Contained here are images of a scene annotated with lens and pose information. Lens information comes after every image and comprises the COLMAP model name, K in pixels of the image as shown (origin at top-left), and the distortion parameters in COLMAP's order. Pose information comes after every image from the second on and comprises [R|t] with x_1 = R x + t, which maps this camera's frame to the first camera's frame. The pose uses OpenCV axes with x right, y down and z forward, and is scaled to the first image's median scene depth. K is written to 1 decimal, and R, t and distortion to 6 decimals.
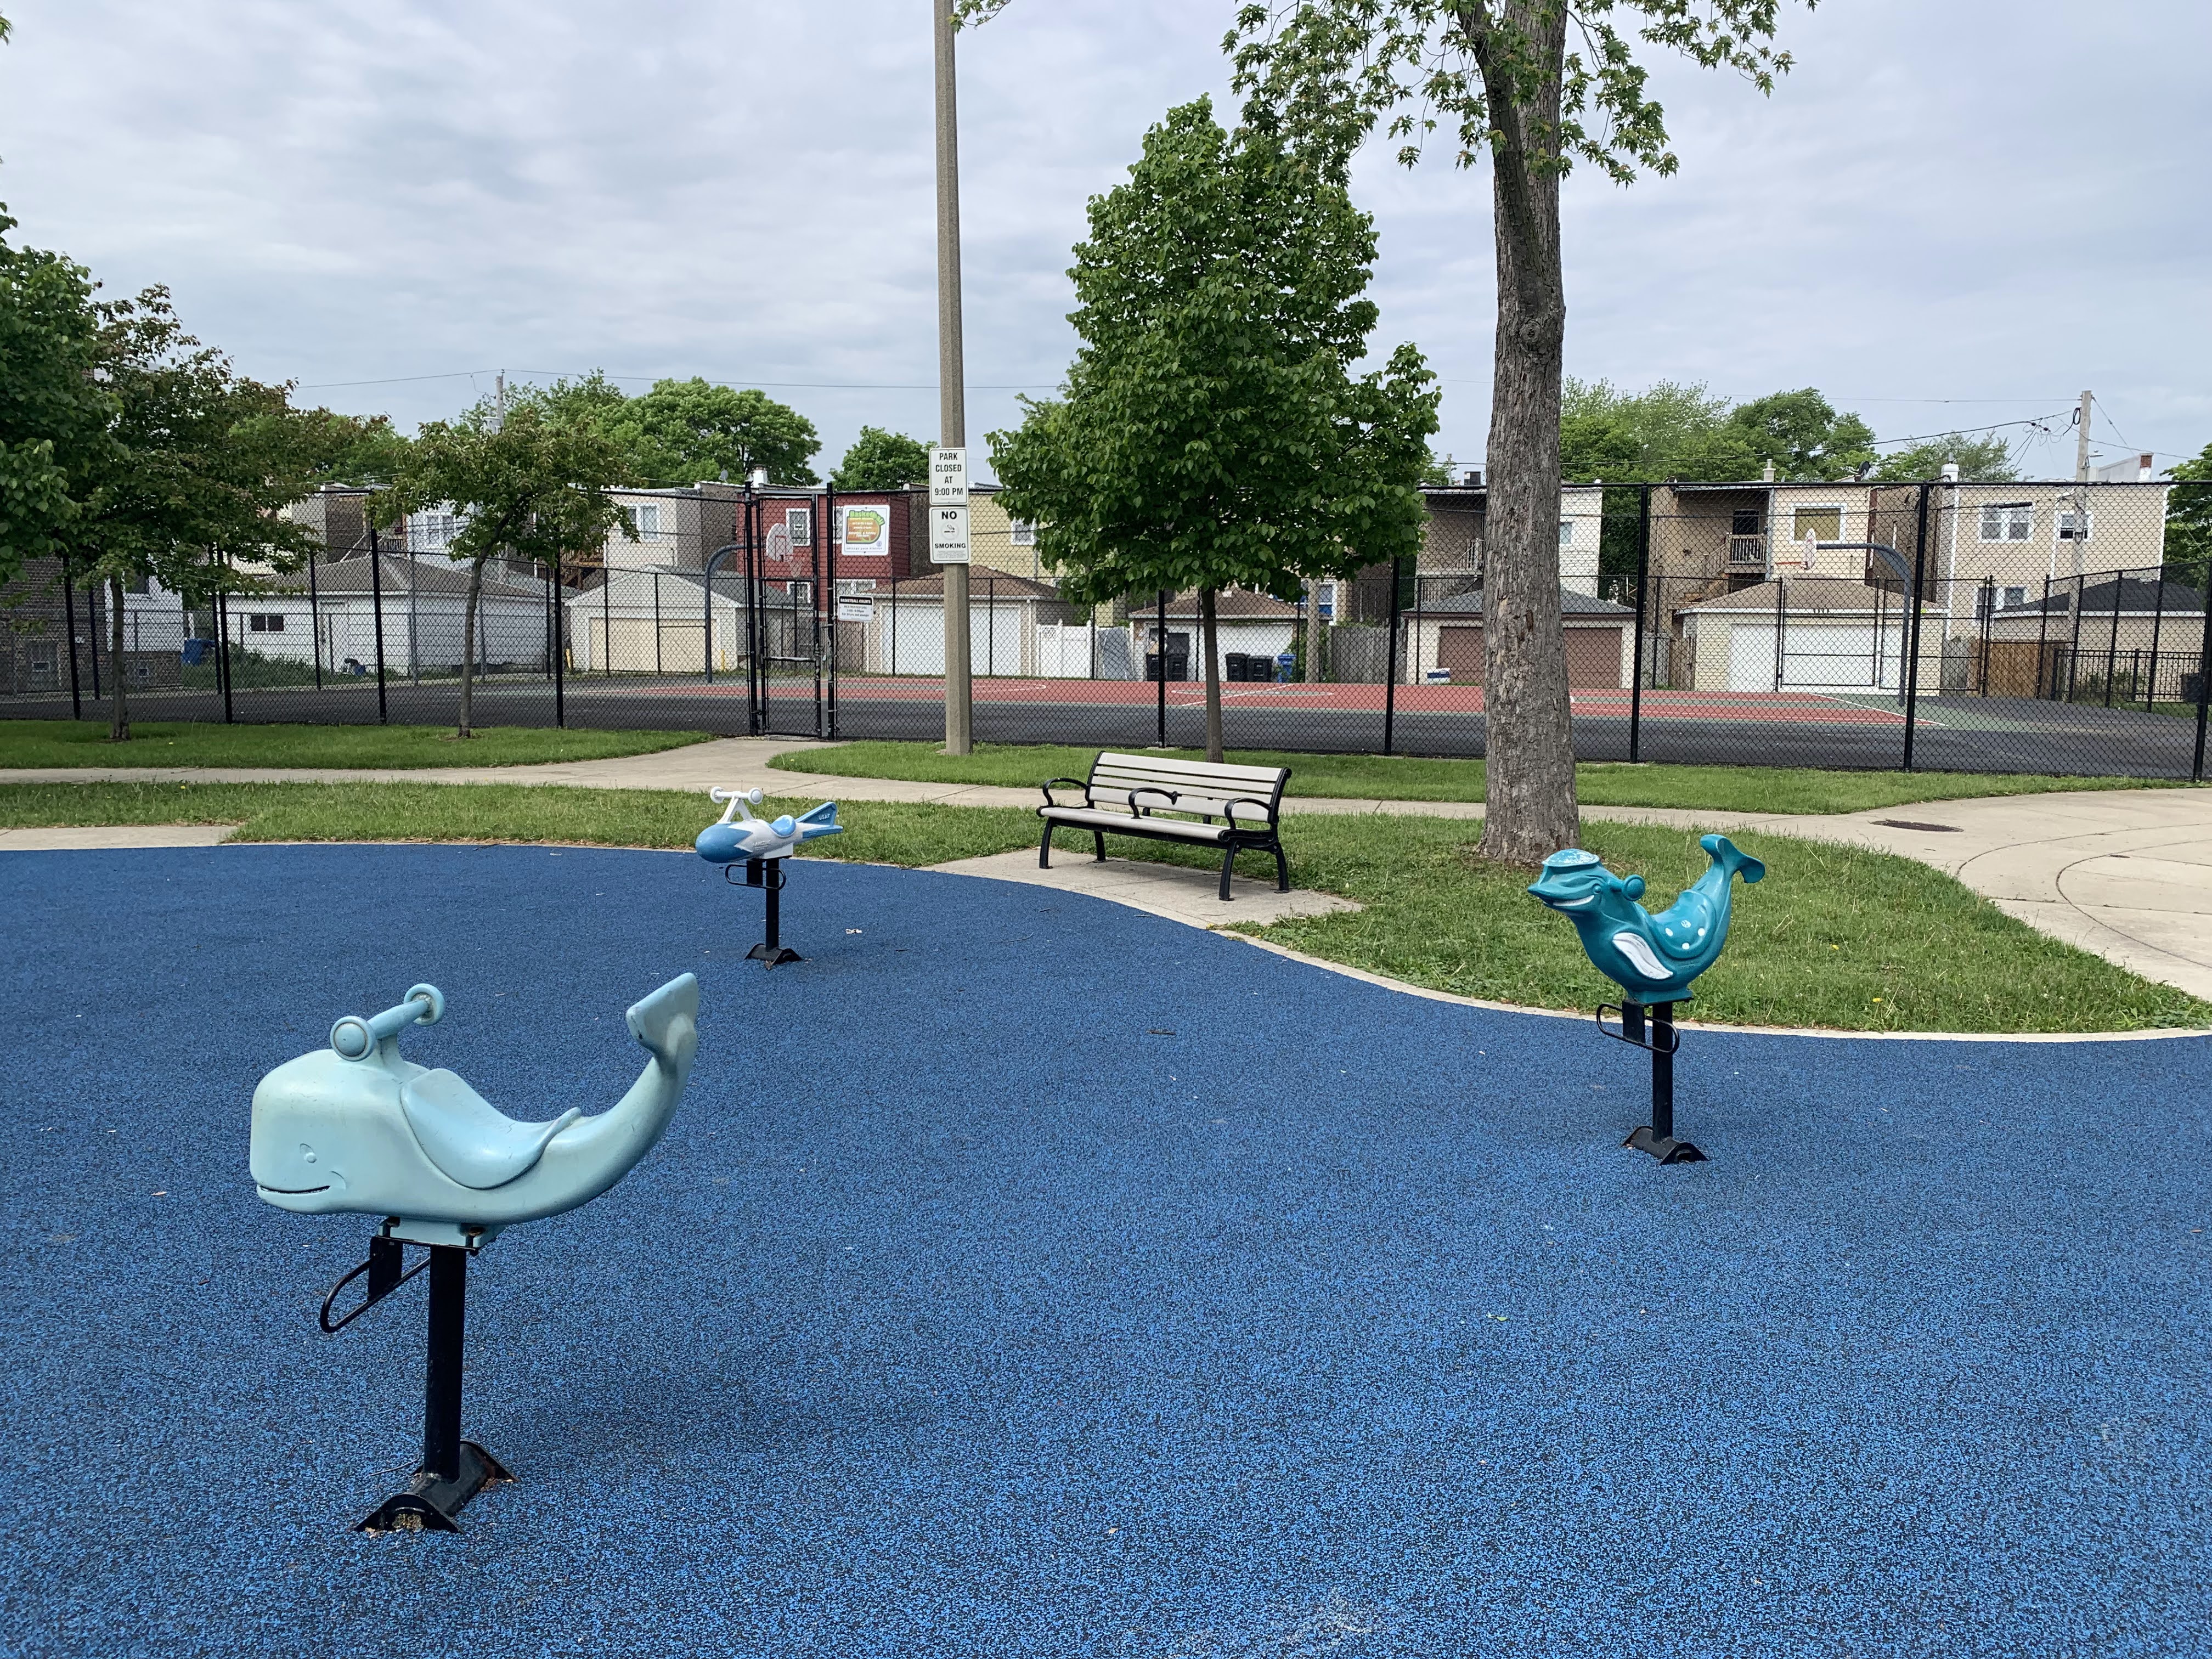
lens RADIAL K [[1668.1, 0, 1115.2], [0, 1668.1, 835.0], [0, 0, 1]] dist [0.009992, 0.003071]
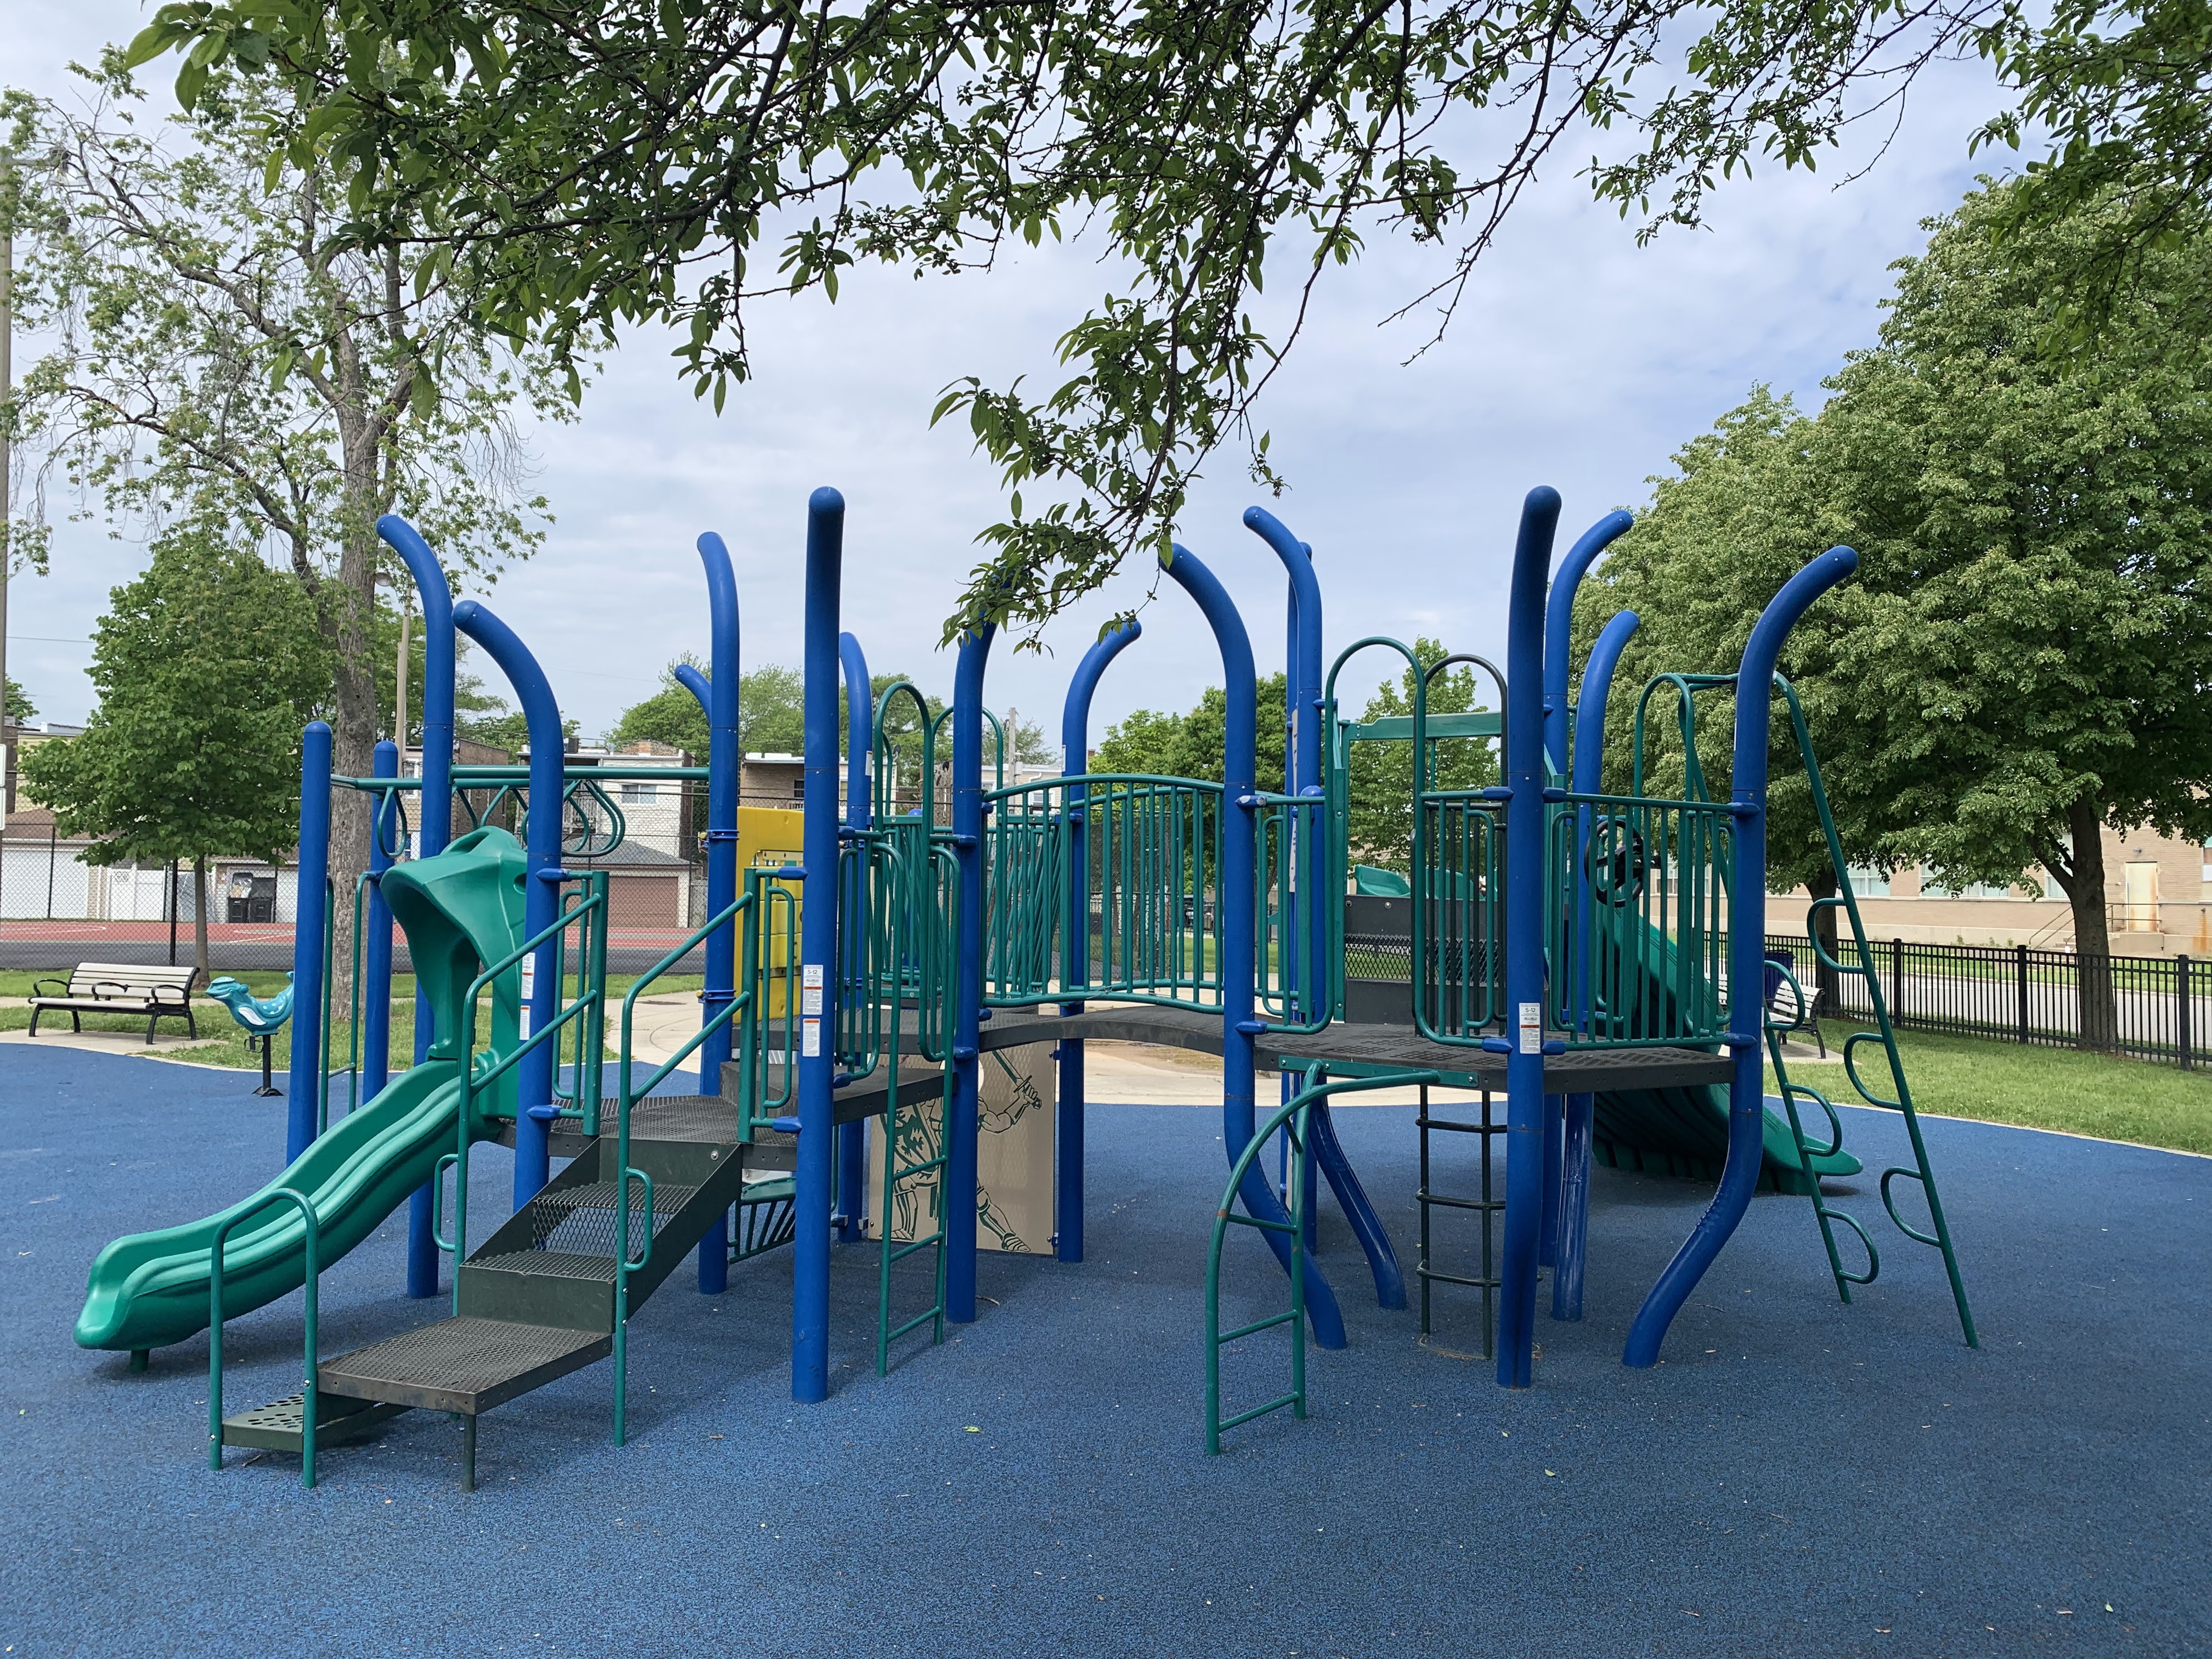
lens RADIAL K [[1668.1, 0, 1126.8], [0, 1668.1, 806.4], [0, 0, 1]] dist [0.009992, 0.003071]
pose [[0.886475, 0.026405, 0.462022, 0.116665], [0.048508, 0.987569, -0.149512, 0.078339], [-0.460227, 0.154951, 0.874175, -0.761277]]
